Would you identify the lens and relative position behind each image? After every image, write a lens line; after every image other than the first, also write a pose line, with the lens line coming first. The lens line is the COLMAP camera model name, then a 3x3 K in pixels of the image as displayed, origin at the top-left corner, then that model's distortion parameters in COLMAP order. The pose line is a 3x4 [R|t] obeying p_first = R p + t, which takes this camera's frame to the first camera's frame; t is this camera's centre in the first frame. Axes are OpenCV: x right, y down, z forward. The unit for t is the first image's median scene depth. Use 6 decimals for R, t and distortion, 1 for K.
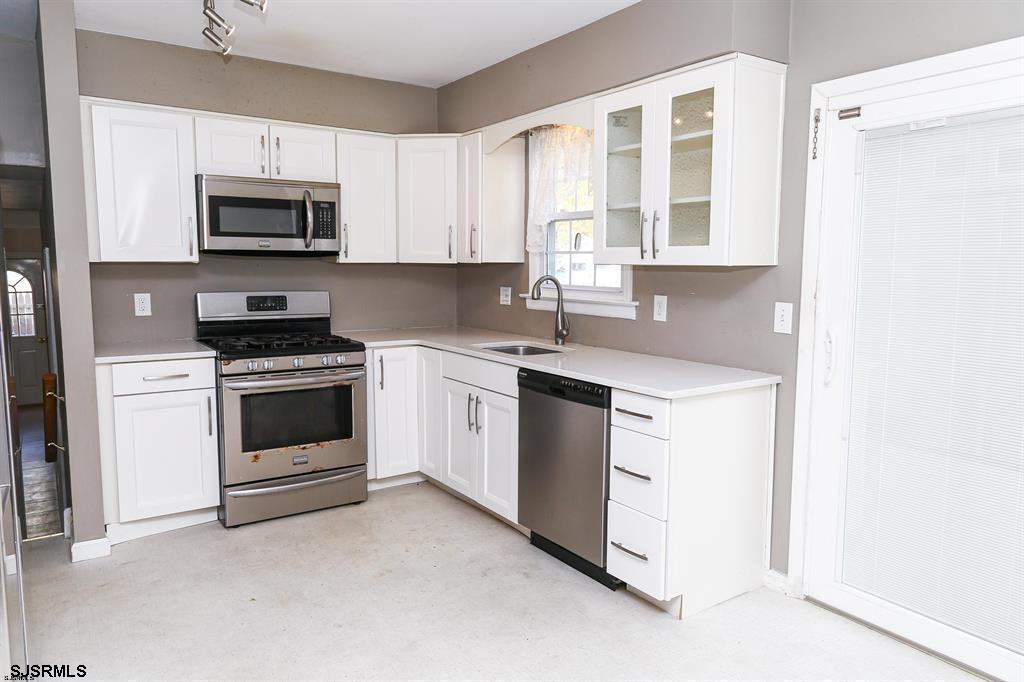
lens RADIAL K [[682.8, 0, 511.3], [0, 682.8, 338.3], [0, 0, 1]] dist [0.009082, -0.004646]
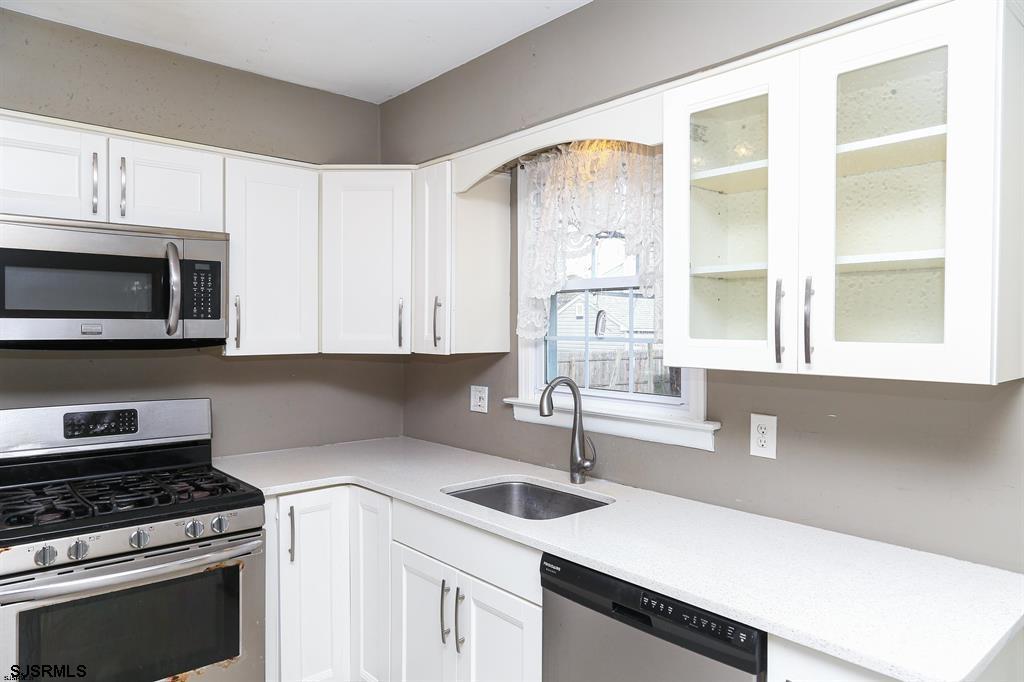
lens RADIAL K [[682.8, 0, 511.2], [0, 682.8, 341.0], [0, 0, 1]] dist [0.009082, -0.004646]
pose [[0.993454, -0.005358, 0.114105, -0.063009], [0.015903, 0.995659, -0.091703, -0.064490], [-0.113119, 0.092917, 0.989227, 0.352755]]
